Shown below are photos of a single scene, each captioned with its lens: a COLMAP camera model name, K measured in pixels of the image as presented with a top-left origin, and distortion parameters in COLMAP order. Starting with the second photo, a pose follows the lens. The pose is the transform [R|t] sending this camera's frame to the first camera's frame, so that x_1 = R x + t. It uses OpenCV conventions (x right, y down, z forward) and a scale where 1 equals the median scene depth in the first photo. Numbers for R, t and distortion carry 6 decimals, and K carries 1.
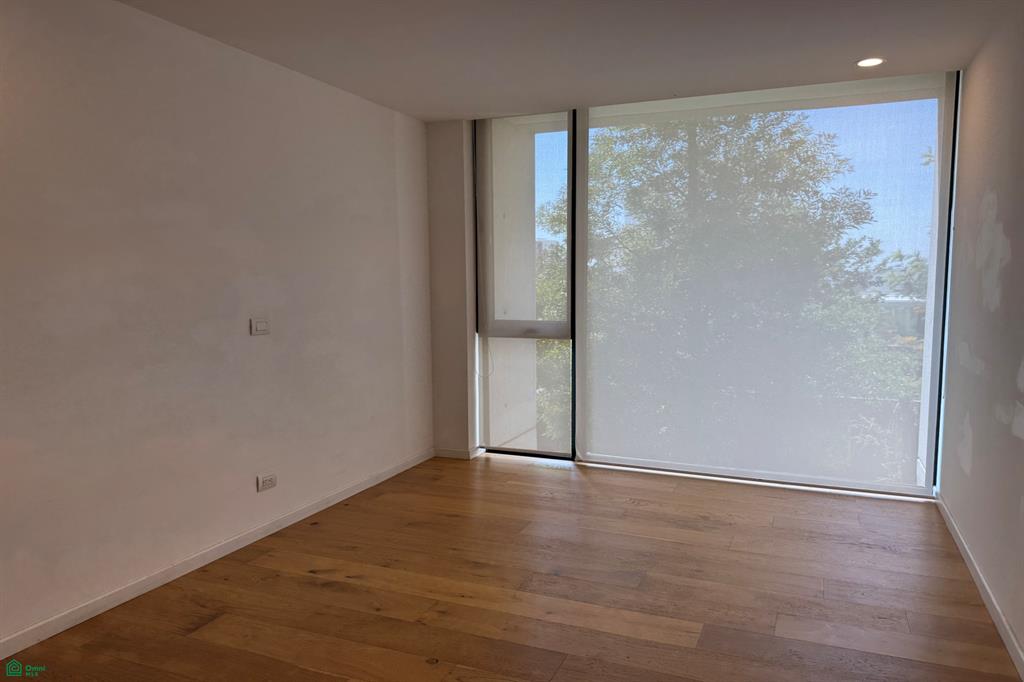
lens RADIAL K [[719.9, 0, 513.2], [0, 719.9, 351.9], [0, 0, 1]] dist [0.103480, -0.150309]
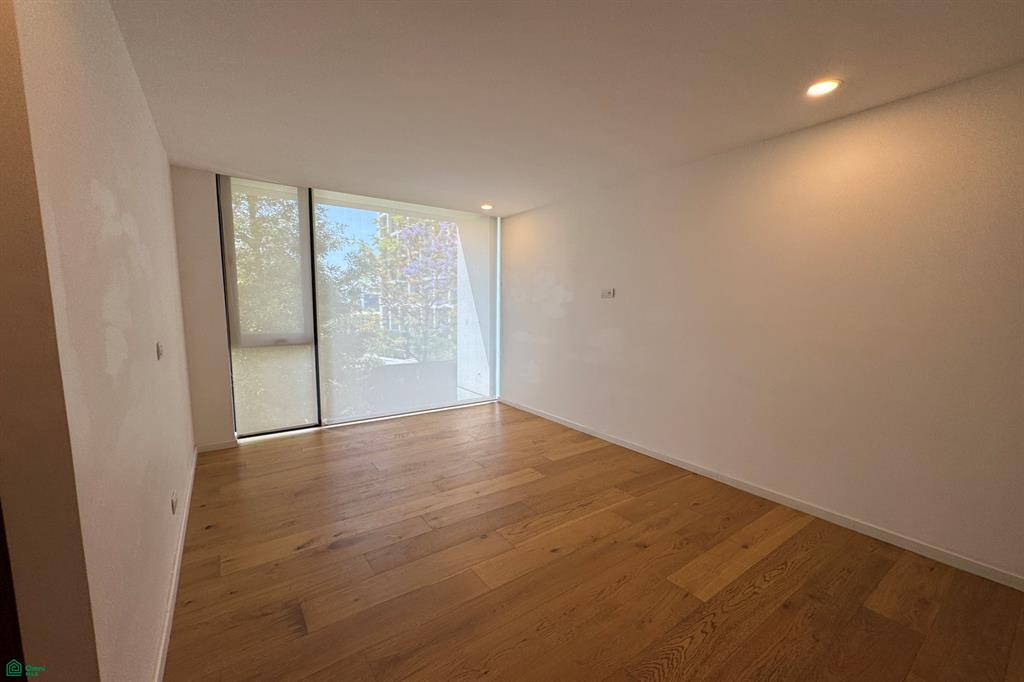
lens RADIAL K [[407.2, 0, 513.4], [0, 407.2, 347.8], [0, 0, 1]] dist [-0.002011, -0.000093]
pose [[0.520662, -0.076945, 0.850289, -0.413622], [0.077348, 0.996086, 0.042776, -0.014781], [-0.850252, 0.043497, 0.524575, 0.227308]]
